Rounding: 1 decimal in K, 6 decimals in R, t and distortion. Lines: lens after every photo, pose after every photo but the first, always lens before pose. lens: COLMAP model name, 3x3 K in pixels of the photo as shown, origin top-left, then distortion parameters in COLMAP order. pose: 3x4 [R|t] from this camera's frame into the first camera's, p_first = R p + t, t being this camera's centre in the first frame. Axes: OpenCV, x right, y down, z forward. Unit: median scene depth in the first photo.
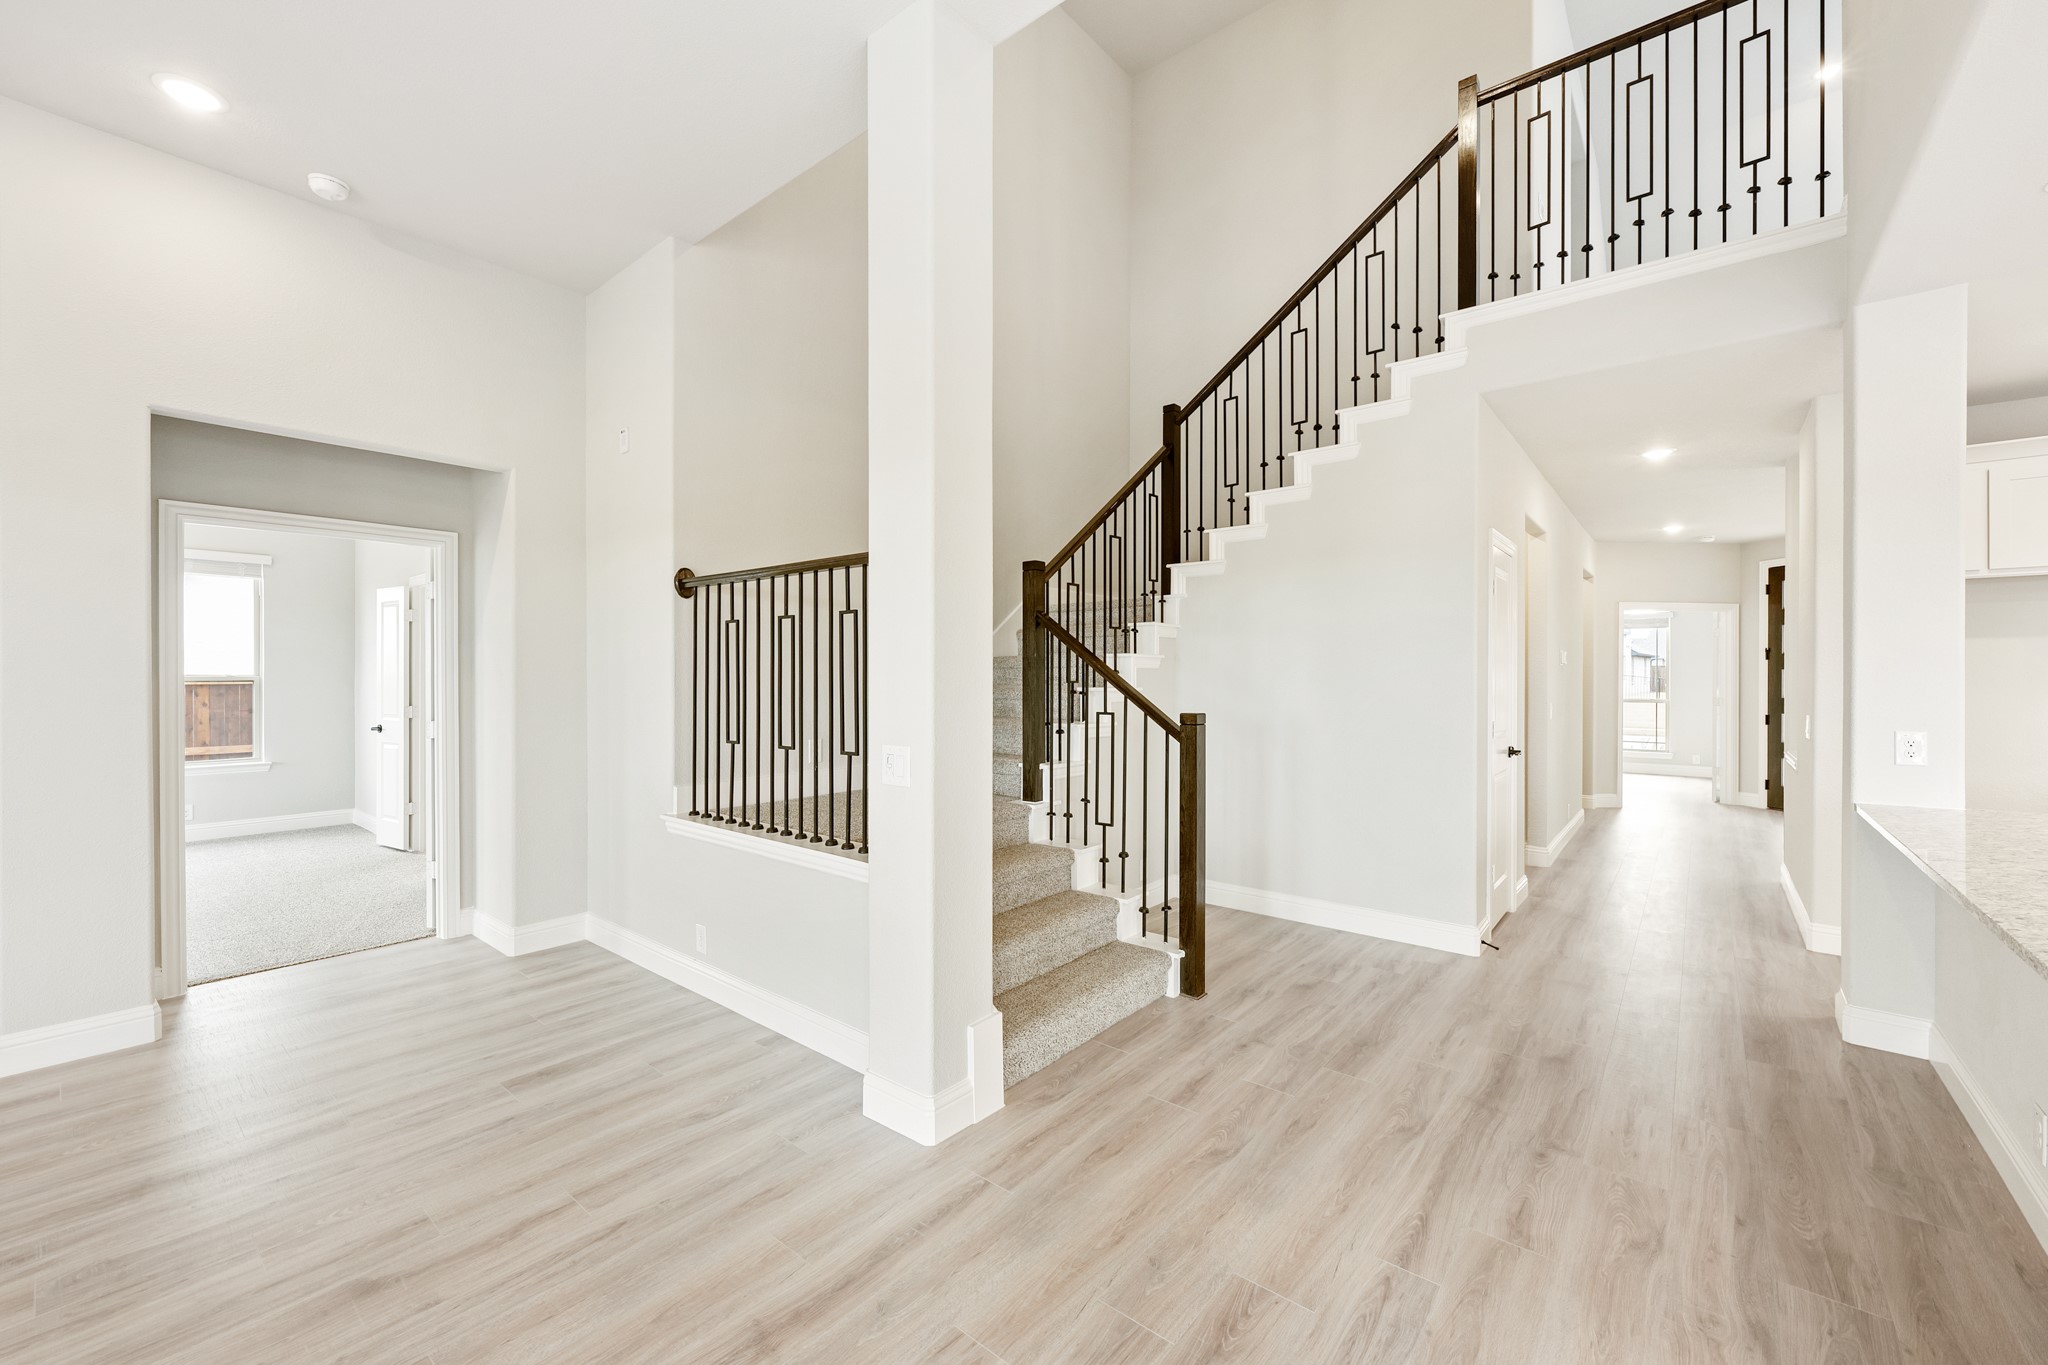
lens RADIAL K [[820.6, 0, 1016.7], [0, 820.6, 676.1], [0, 0, 1]] dist [-0.000638, 0.000007]
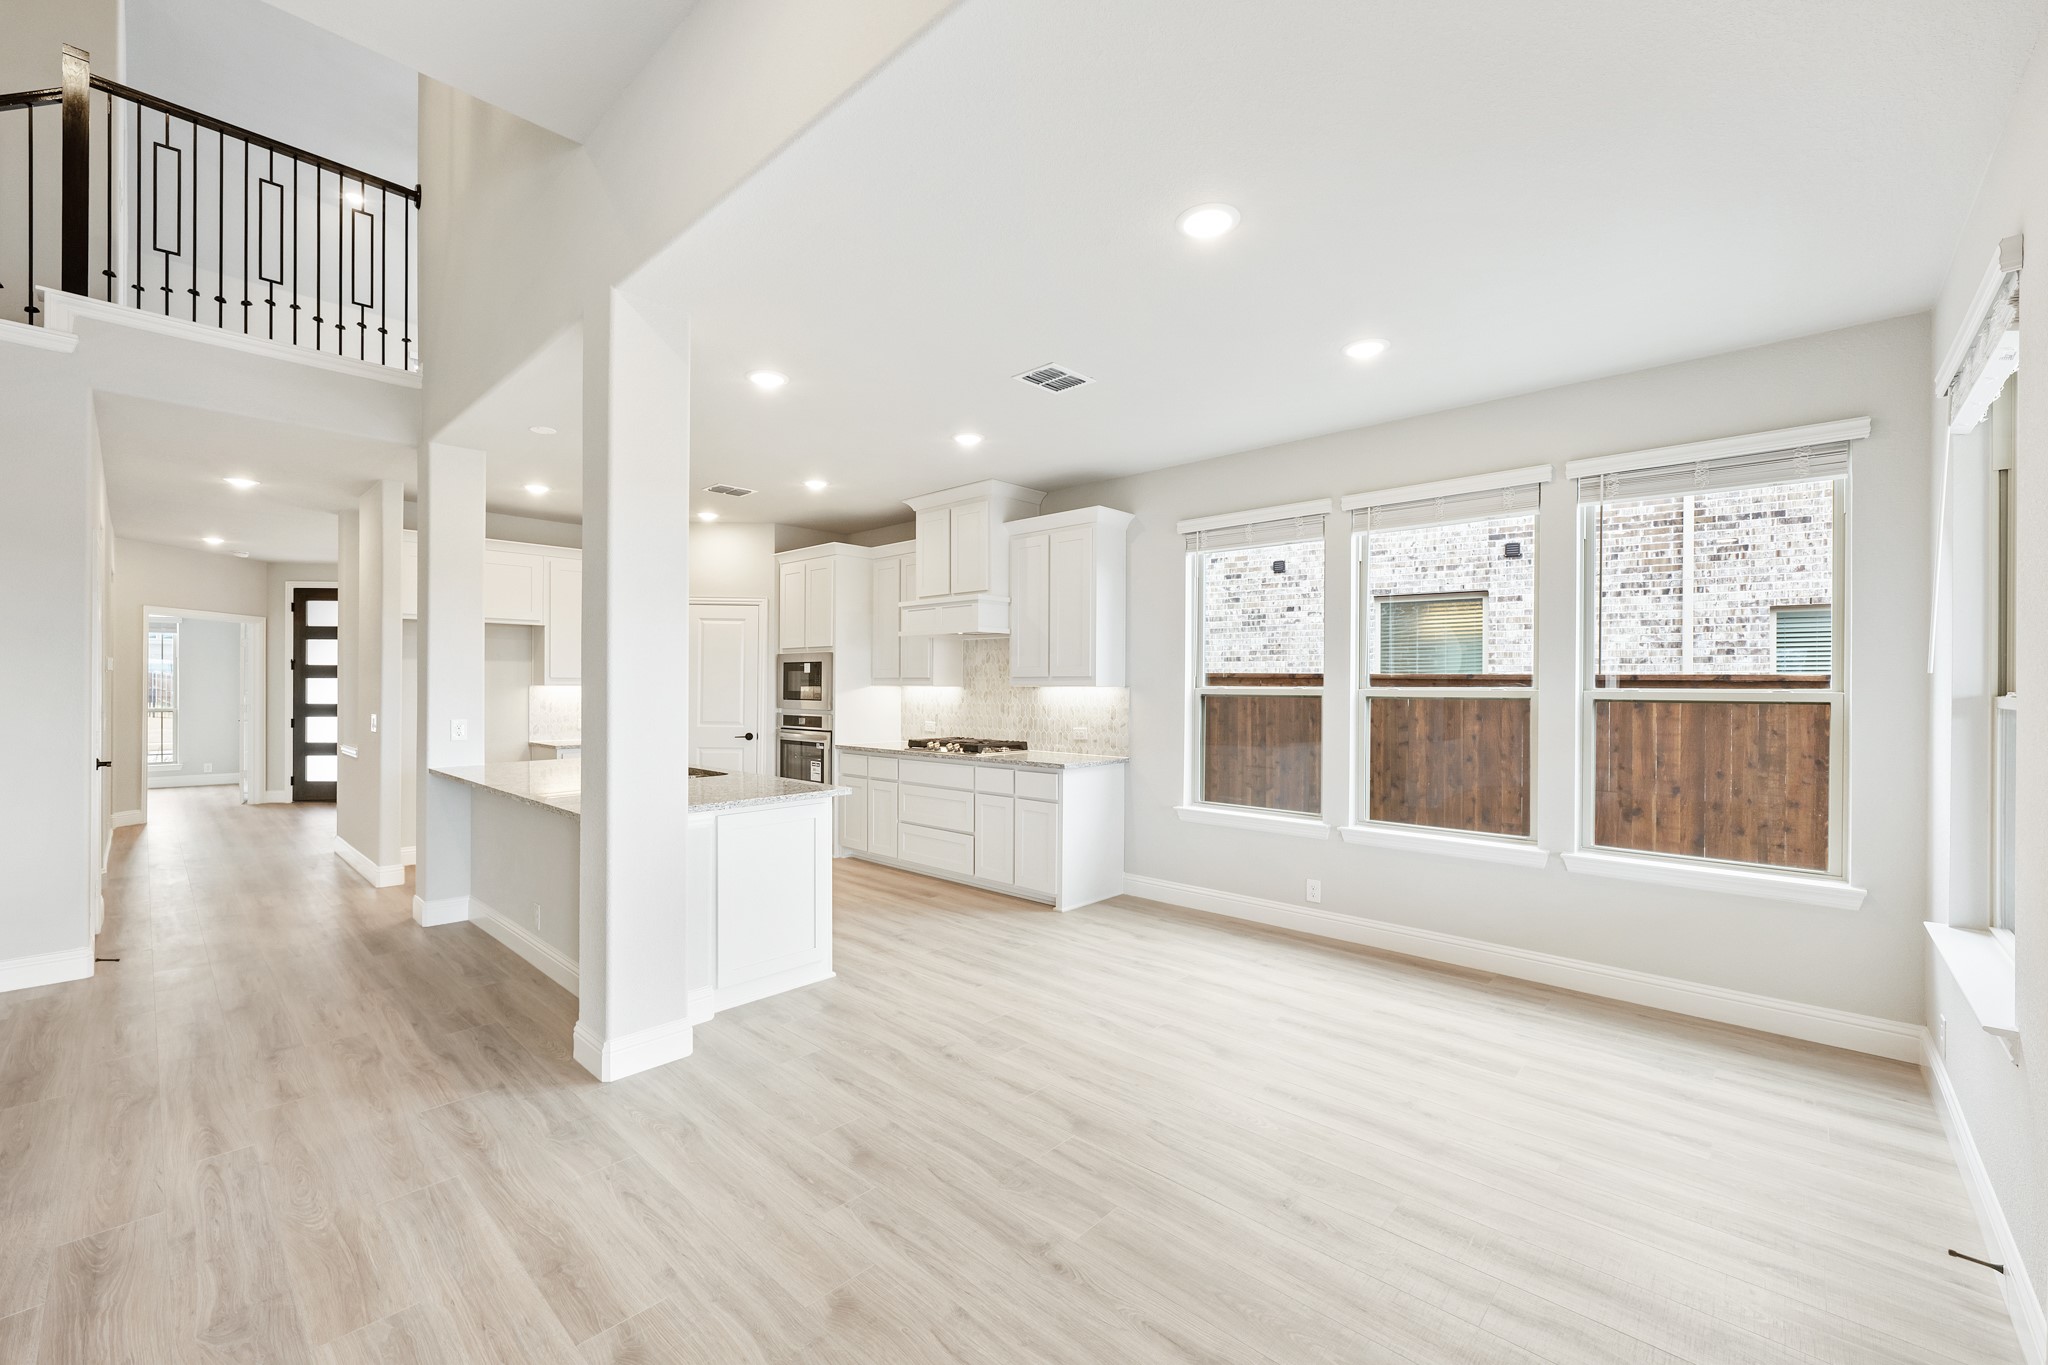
lens RADIAL K [[820.6, 0, 1026.6], [0, 820.6, 687.6], [0, 0, 1]] dist [-0.000638, 0.000007]
pose [[0.053657, -0.002526, 0.998556, -0.358961], [-0.001772, 0.999995, 0.002625, -0.000156], [-0.998558, -0.001910, 0.053652, -0.154071]]
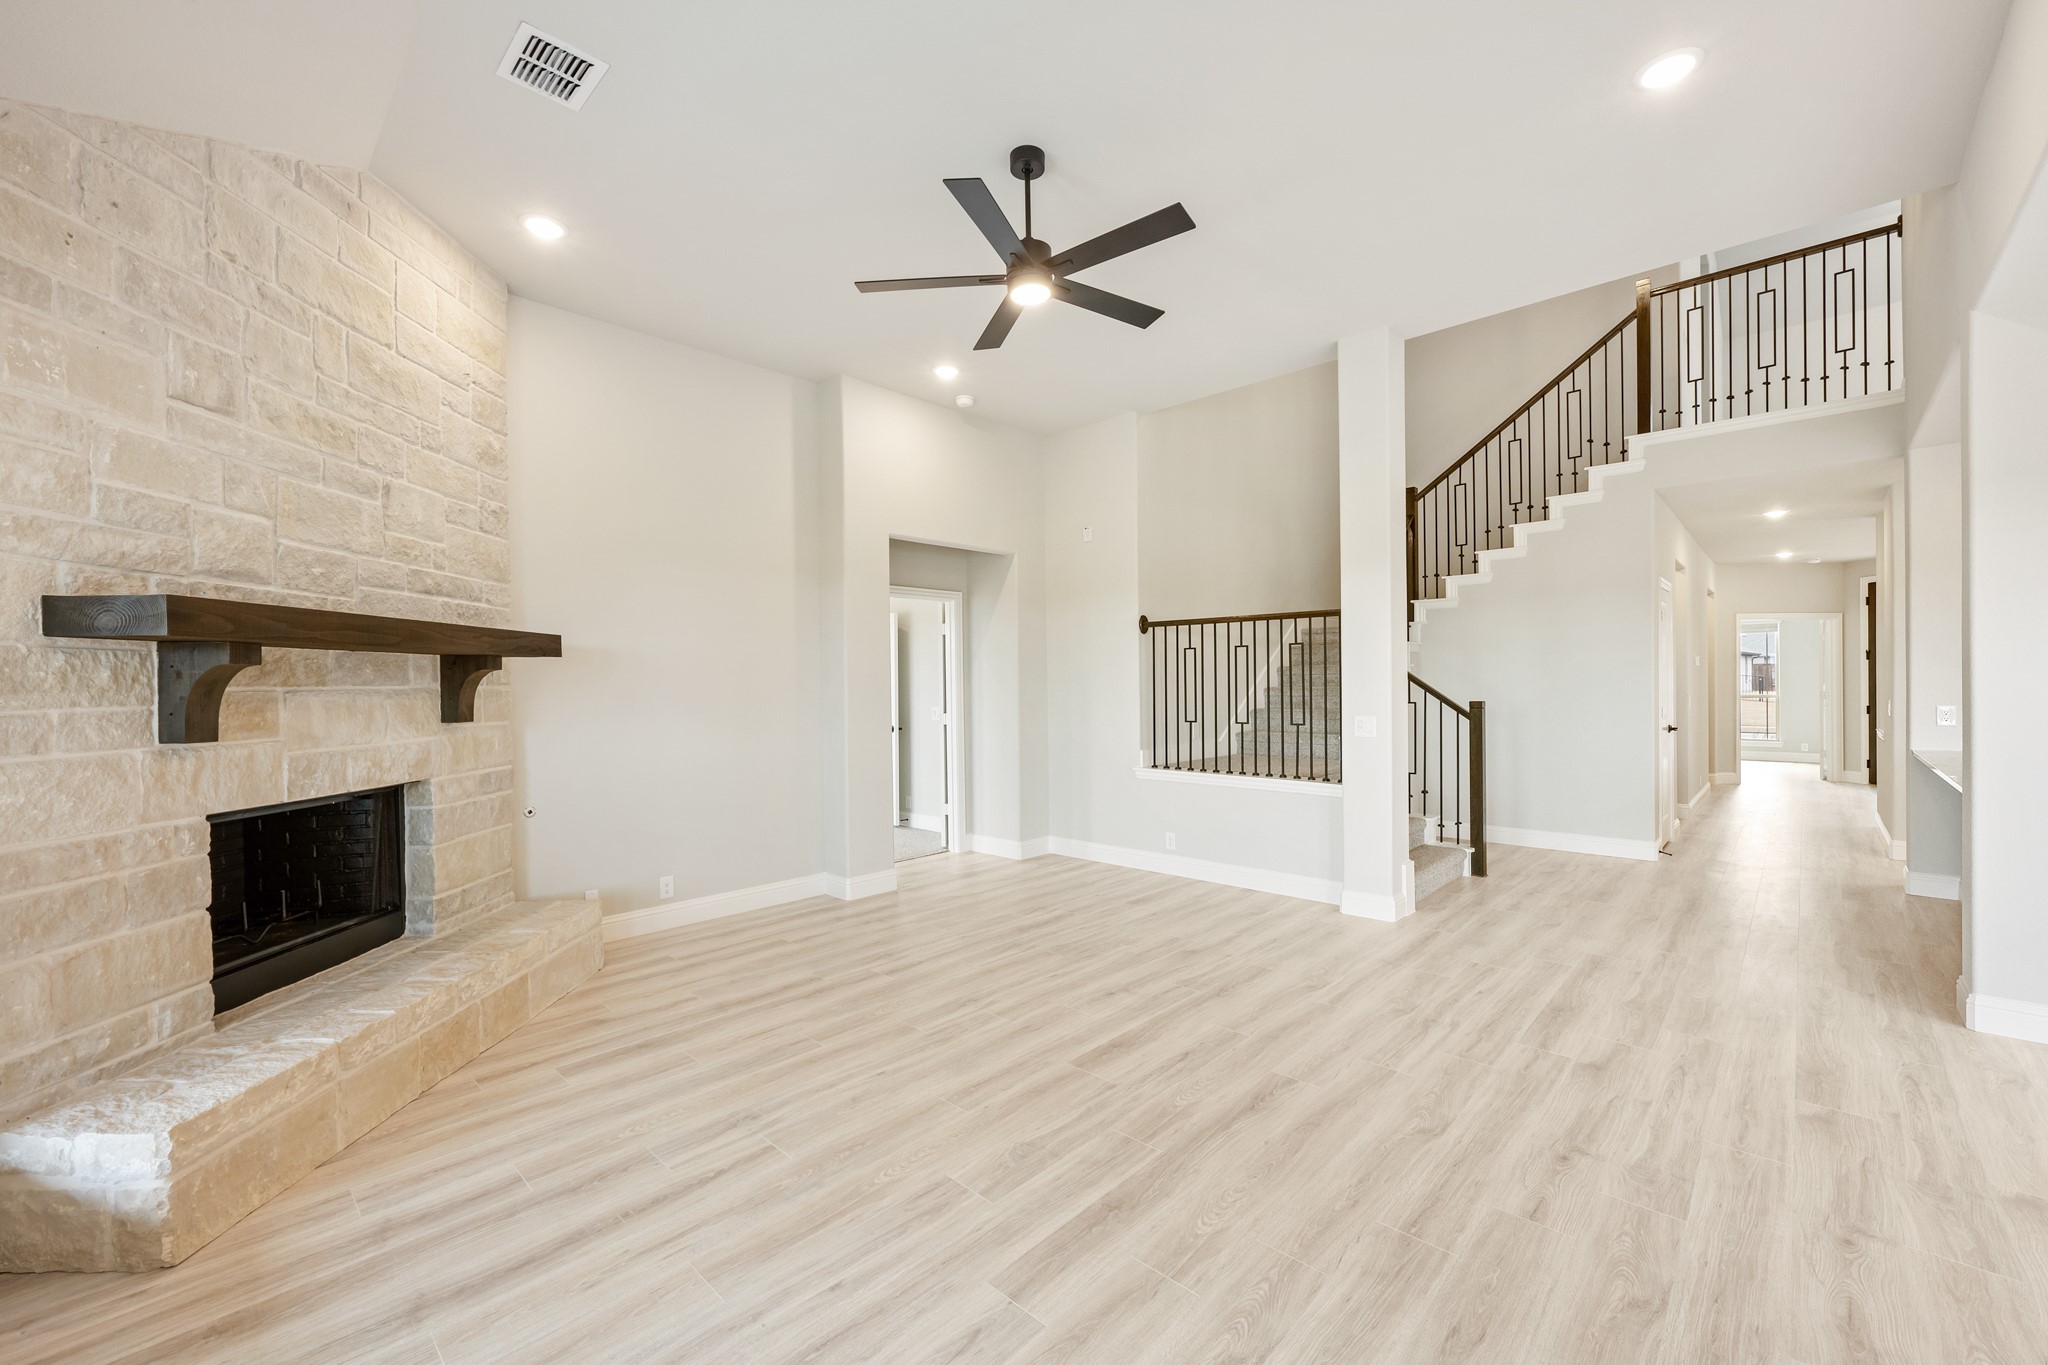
lens RADIAL K [[820.6, 0, 1023.8], [0, 820.6, 685.4], [0, 0, 1]] dist [-0.000638, 0.000007]
pose [[0.997700, -0.011399, -0.066816, -0.532769], [0.011601, 0.999929, 0.002634, -0.000773], [0.066782, -0.003403, 0.997762, -0.628363]]
